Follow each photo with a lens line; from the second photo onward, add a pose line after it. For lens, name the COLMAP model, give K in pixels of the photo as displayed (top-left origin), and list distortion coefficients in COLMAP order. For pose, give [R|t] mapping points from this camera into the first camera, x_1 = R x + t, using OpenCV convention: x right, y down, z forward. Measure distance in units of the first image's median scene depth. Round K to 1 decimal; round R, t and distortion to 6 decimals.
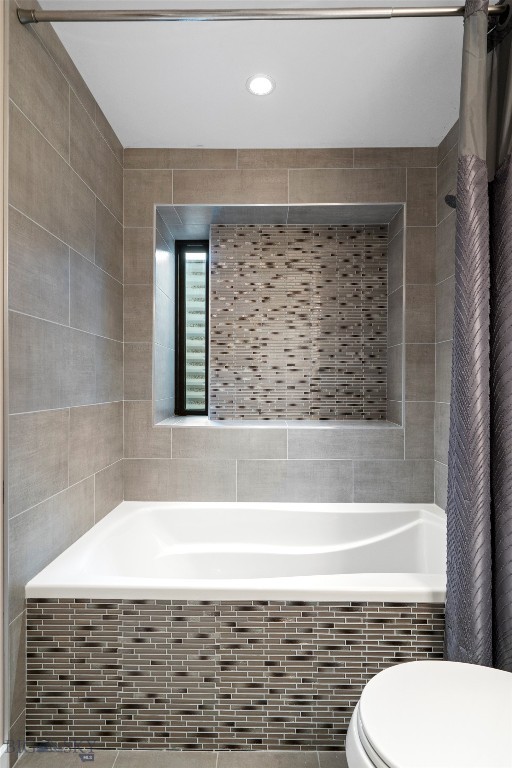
lens RADIAL K [[411.4, 0, 255.4], [0, 411.4, 384.6], [0, 0, 1]] dist [-0.001594, 0.000212]
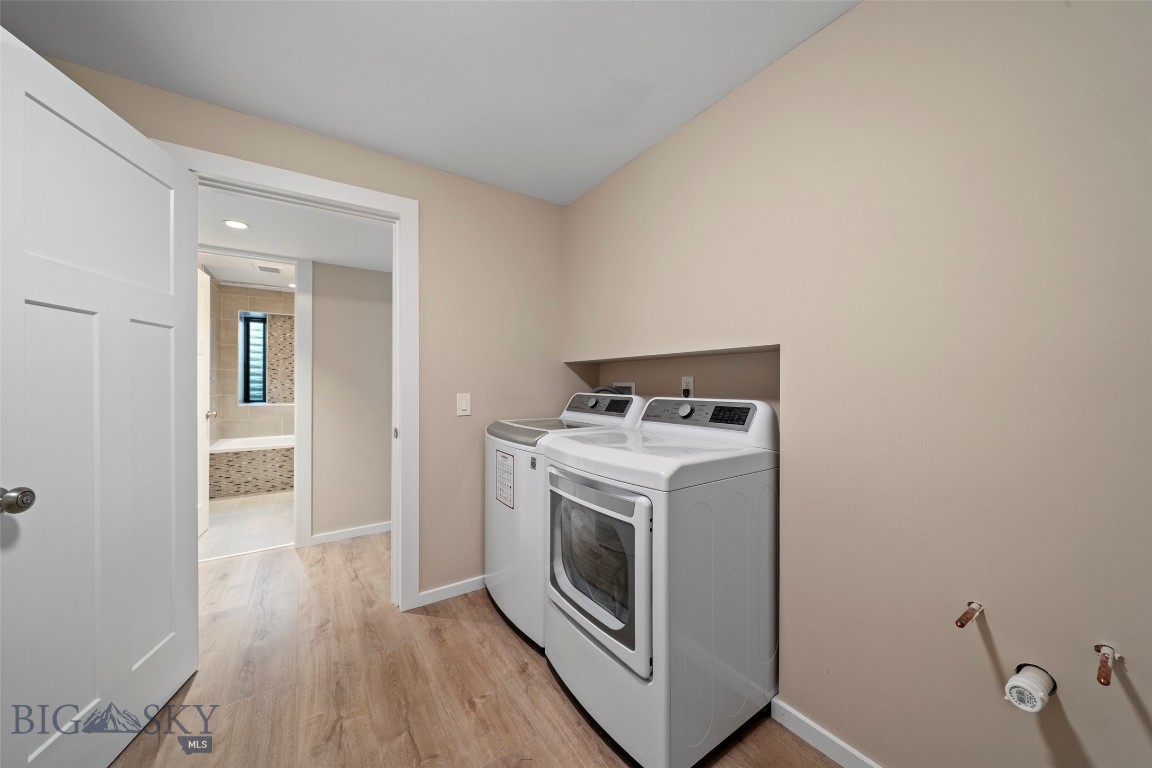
lens RADIAL K [[400.3, 0, 574.9], [0, 400.3, 381.4], [0, 0, 1]] dist [-0.000615, 0.000381]
pose [[0.821678, -0.002098, 0.569948, 0.026532], [0.005572, 0.999975, -0.004351, -0.016564], [-0.569925, 0.006751, 0.821669, -1.949173]]
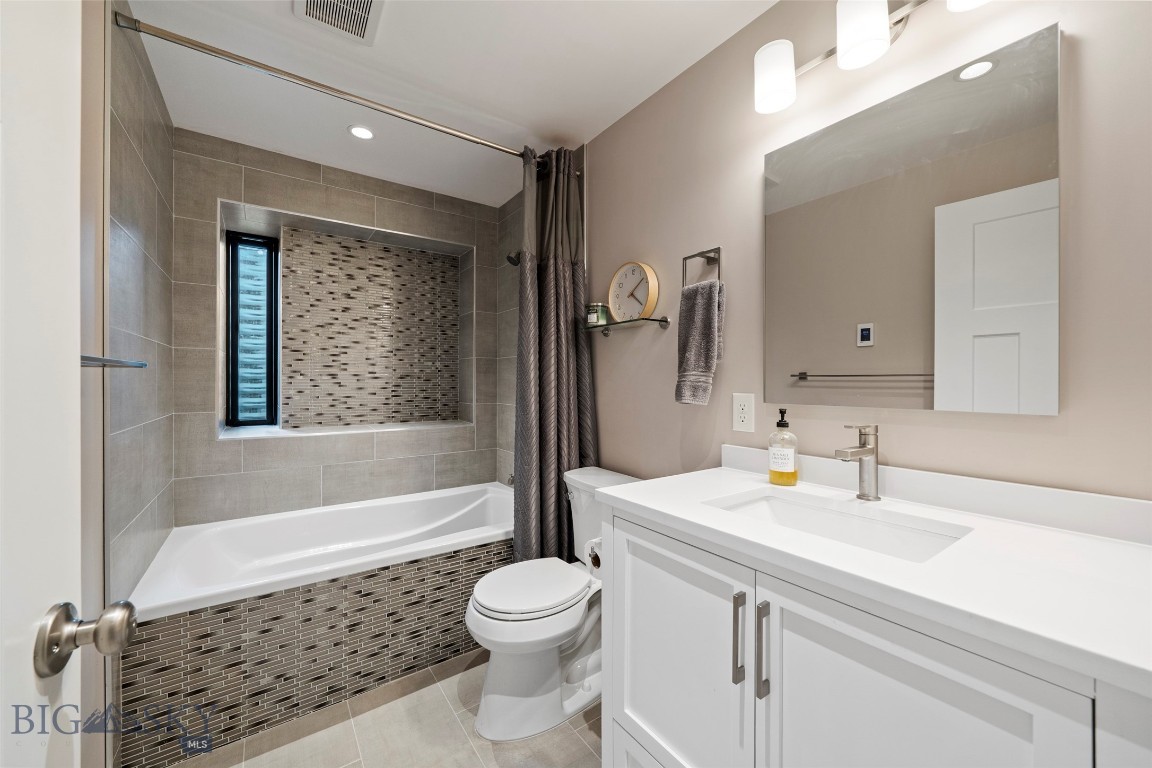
lens RADIAL K [[434.8, 0, 572.8], [0, 434.8, 382.9], [0, 0, 1]] dist [-0.001330, -0.000138]
pose [[0.809774, -0.004693, 0.586722, -0.175112], [0.003119, 0.999988, 0.003693, -0.026979], [-0.586733, -0.001160, 0.809780, -0.251770]]
